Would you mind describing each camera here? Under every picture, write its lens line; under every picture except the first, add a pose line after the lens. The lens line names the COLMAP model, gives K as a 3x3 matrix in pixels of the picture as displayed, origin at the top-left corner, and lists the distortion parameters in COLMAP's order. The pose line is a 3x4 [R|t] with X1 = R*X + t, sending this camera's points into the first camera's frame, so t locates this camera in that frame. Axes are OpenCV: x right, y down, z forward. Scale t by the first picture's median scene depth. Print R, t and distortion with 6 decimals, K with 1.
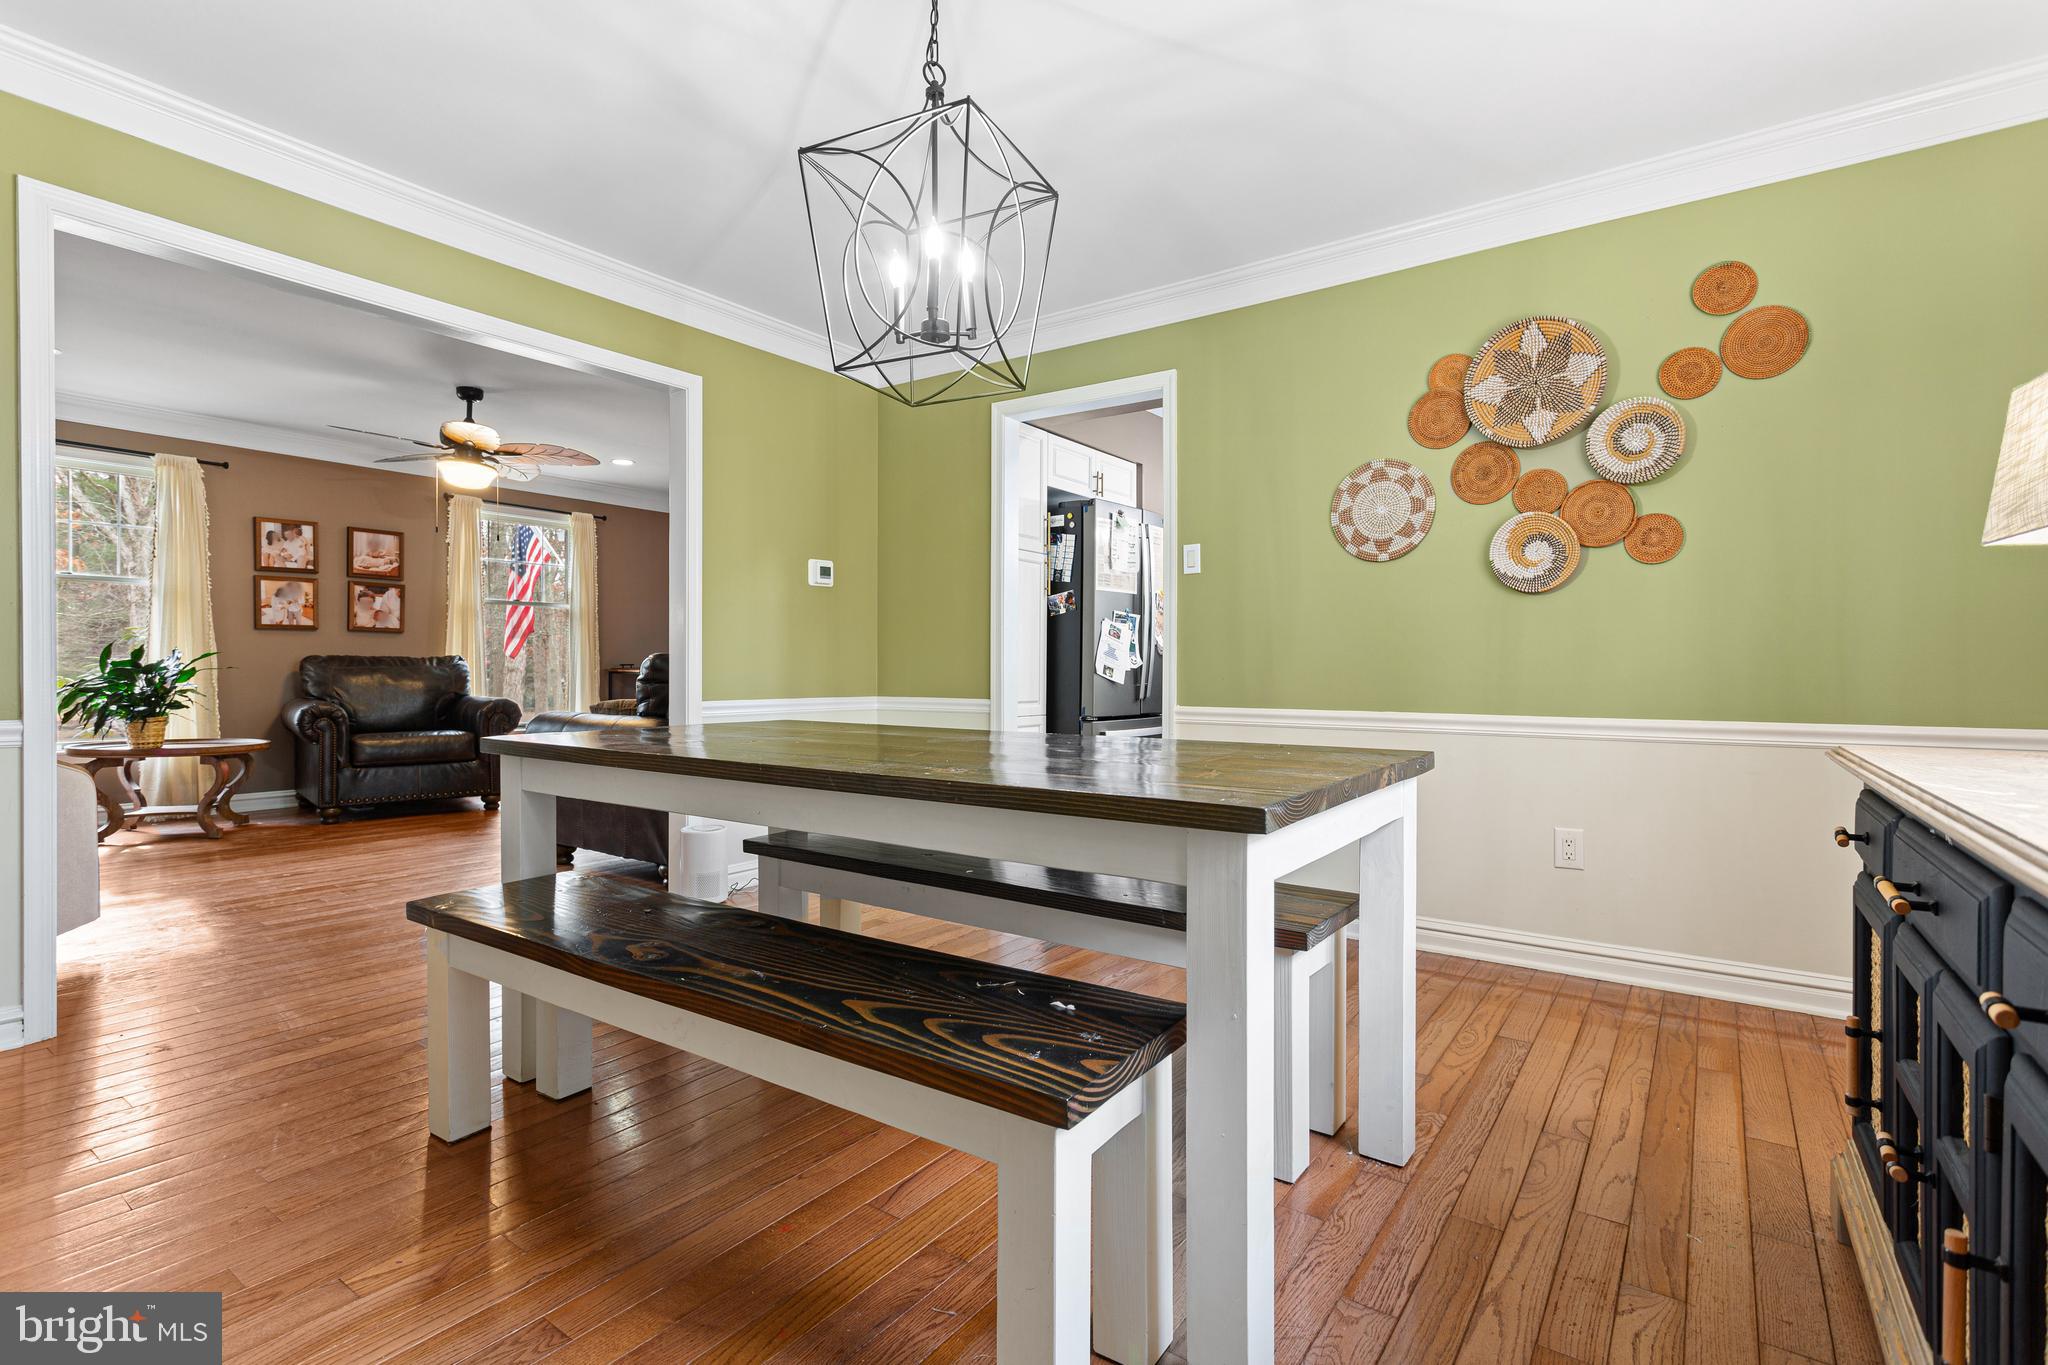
lens RADIAL K [[968.2, 0, 1011.6], [0, 968.2, 673.9], [0, 0, 1]] dist [-0.001888, 0.010438]
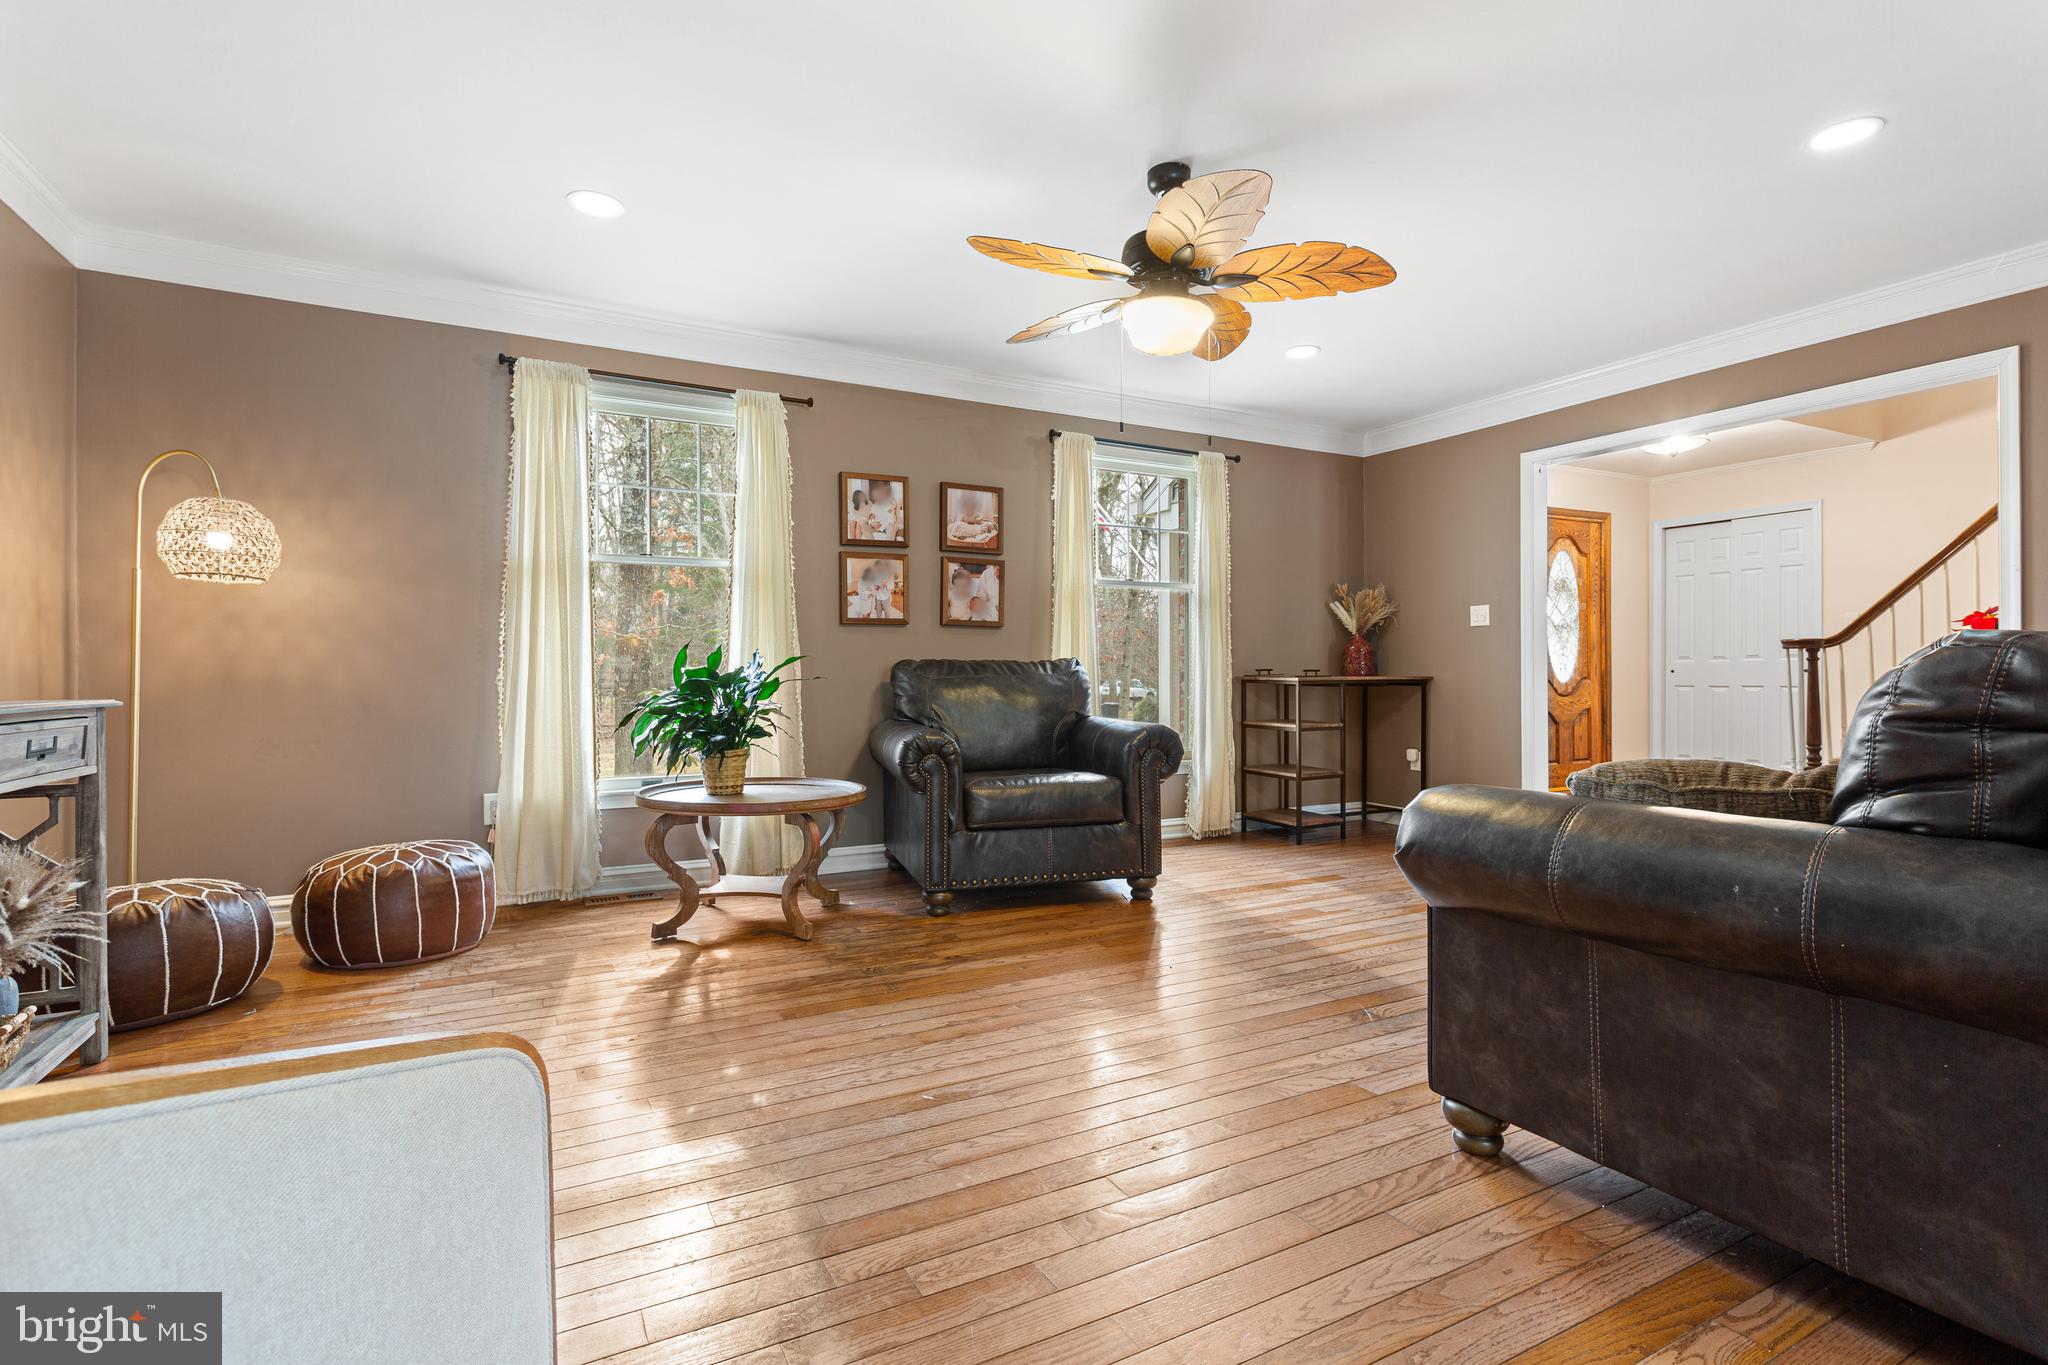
lens RADIAL K [[968.2, 0, 1011.6], [0, 968.2, 673.9], [0, 0, 1]] dist [-0.001888, 0.010438]
pose [[0.897306, -0.003726, -0.441392, -0.339348], [0.002068, 0.999989, -0.004237, -0.005522], [0.441403, 0.002890, 0.897304, 0.398933]]
